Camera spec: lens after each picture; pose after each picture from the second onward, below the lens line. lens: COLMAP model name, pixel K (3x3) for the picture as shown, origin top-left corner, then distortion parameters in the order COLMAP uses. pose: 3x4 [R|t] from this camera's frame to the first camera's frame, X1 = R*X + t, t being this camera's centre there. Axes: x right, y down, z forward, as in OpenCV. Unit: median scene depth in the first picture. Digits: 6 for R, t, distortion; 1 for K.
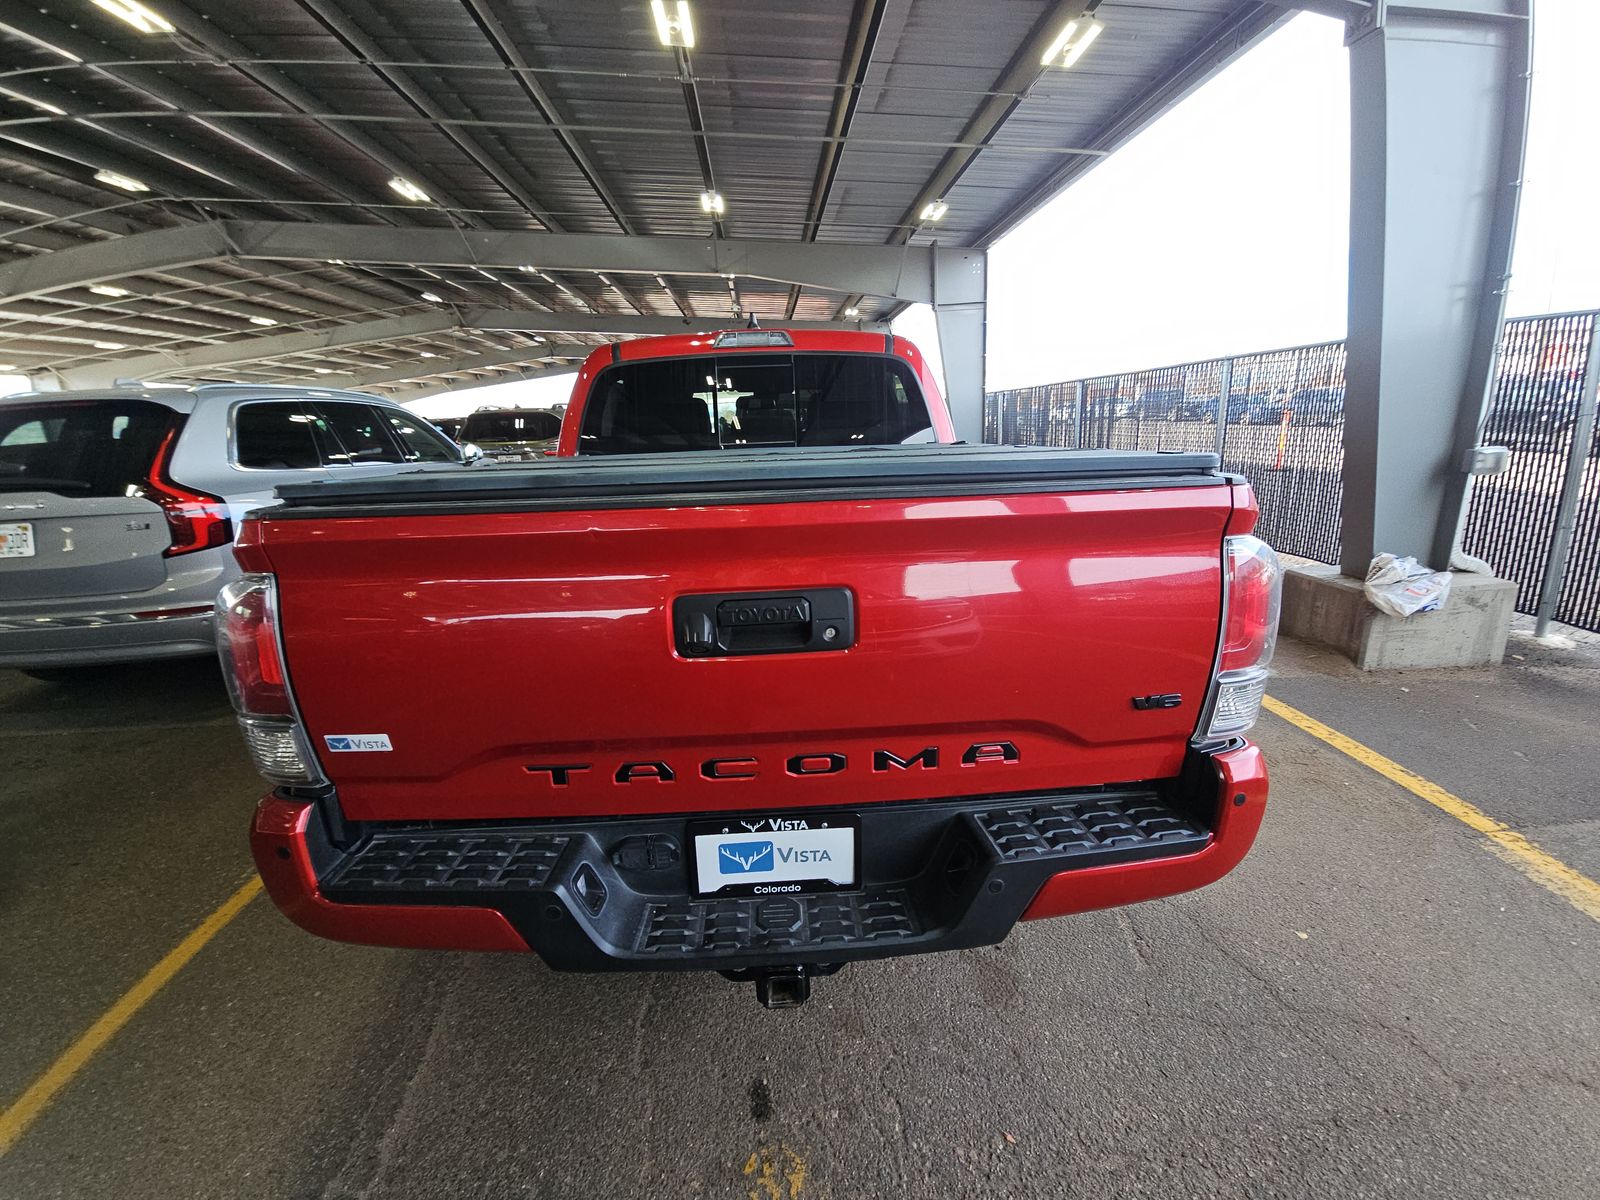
lens RADIAL K [[635.8, 0, 808.4], [0, 635.8, 597.7], [0, 0, 1]] dist [0.012651, -0.013852]
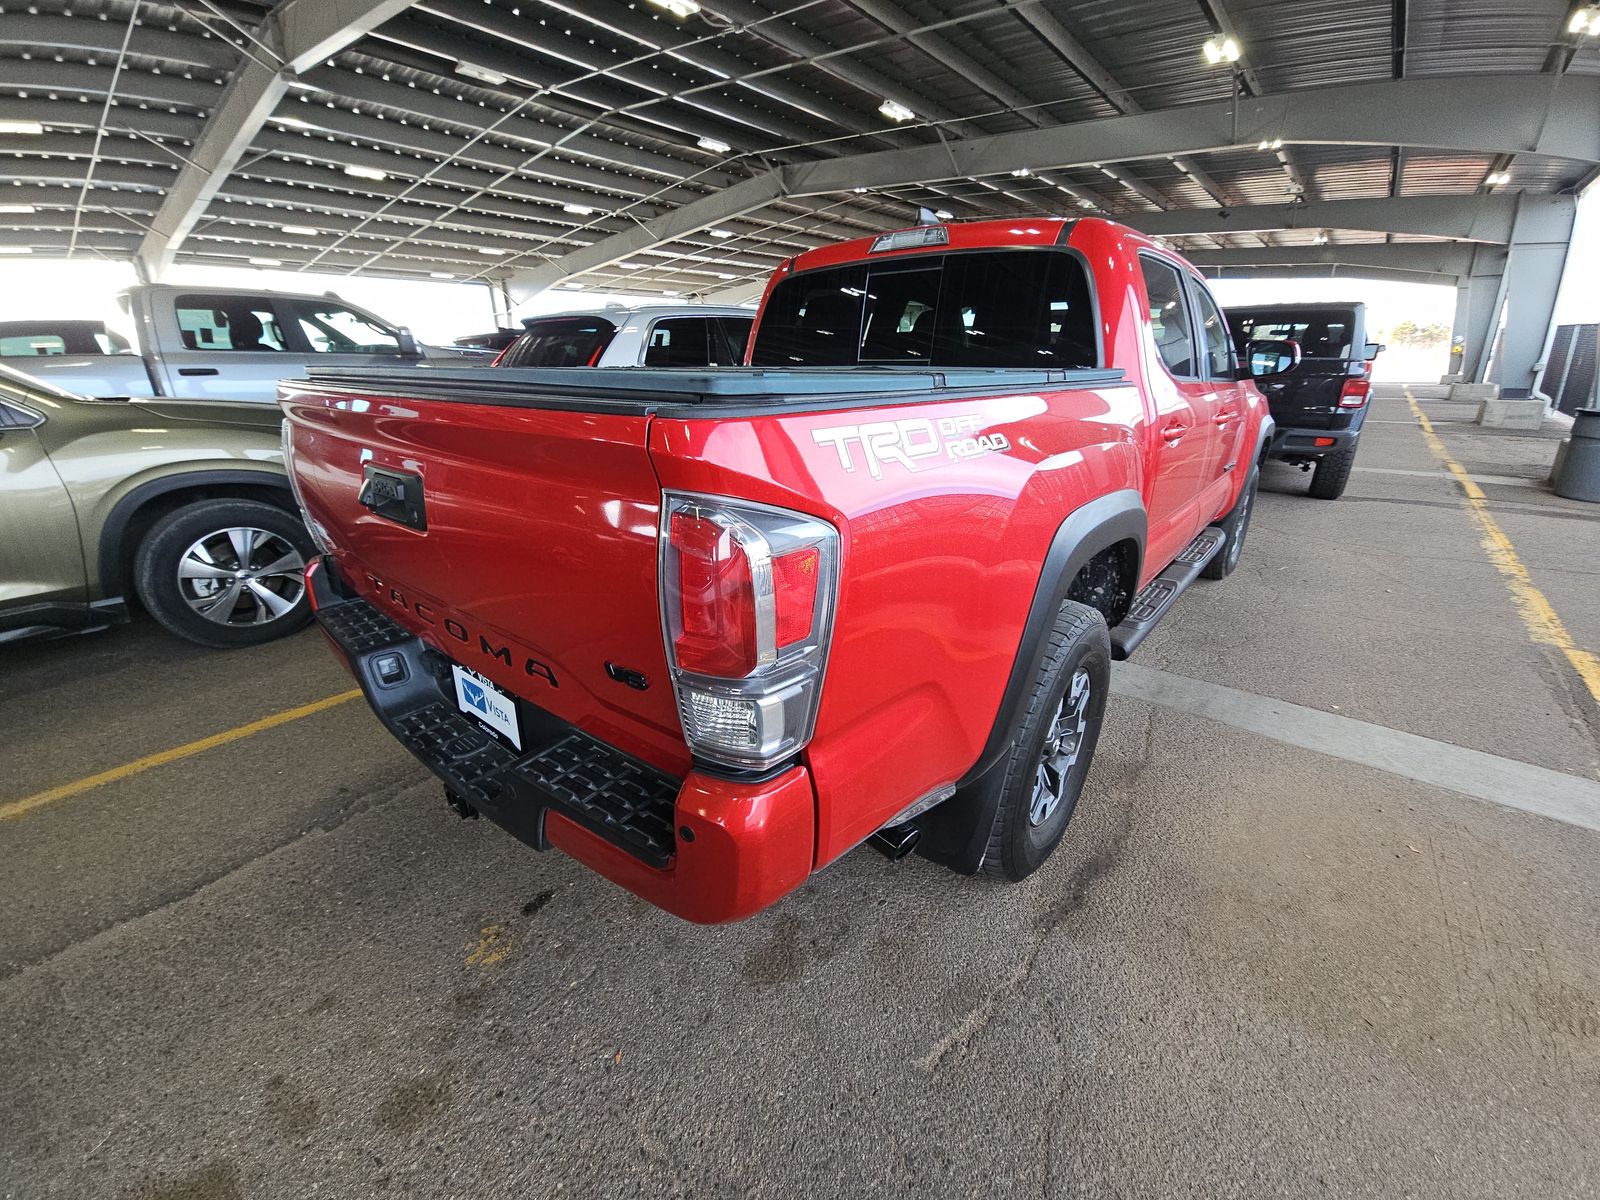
lens RADIAL K [[647.9, 0, 800.0], [0, 647.9, 600.0], [0, 0, 1]] dist [0.015476, -0.018012]
pose [[0.721997, 0.268775, -0.637559, 0.159498], [-0.196594, 0.963177, 0.183415, -0.018263], [0.663379, -0.007084, 0.748250, 0.067701]]
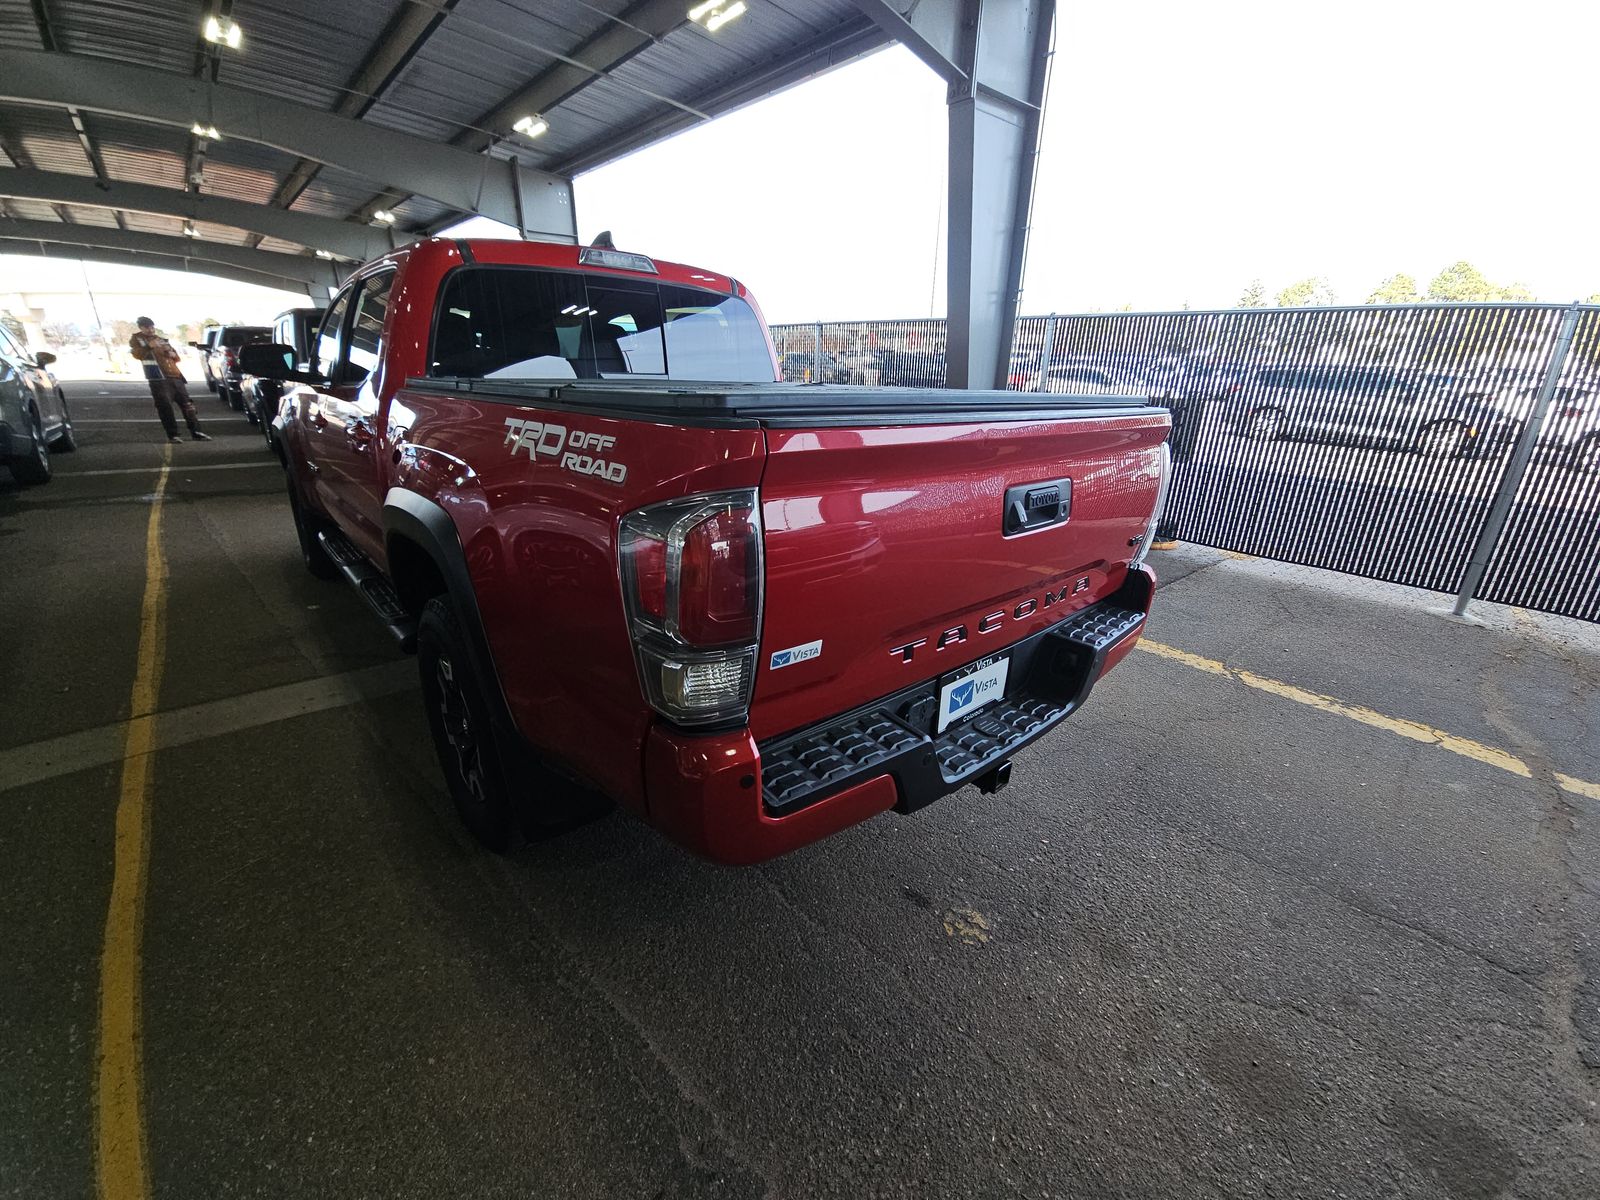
lens RADIAL K [[639.7, 0, 795.9], [0, 639.7, 593.8], [0, 0, 1]] dist [-0.000486, -0.000038]
pose [[0.787262, -0.150208, 0.598043, -0.161509], [0.106482, 0.988423, 0.108084, 0.002305], [-0.607355, -0.021410, 0.794142, 0.022237]]
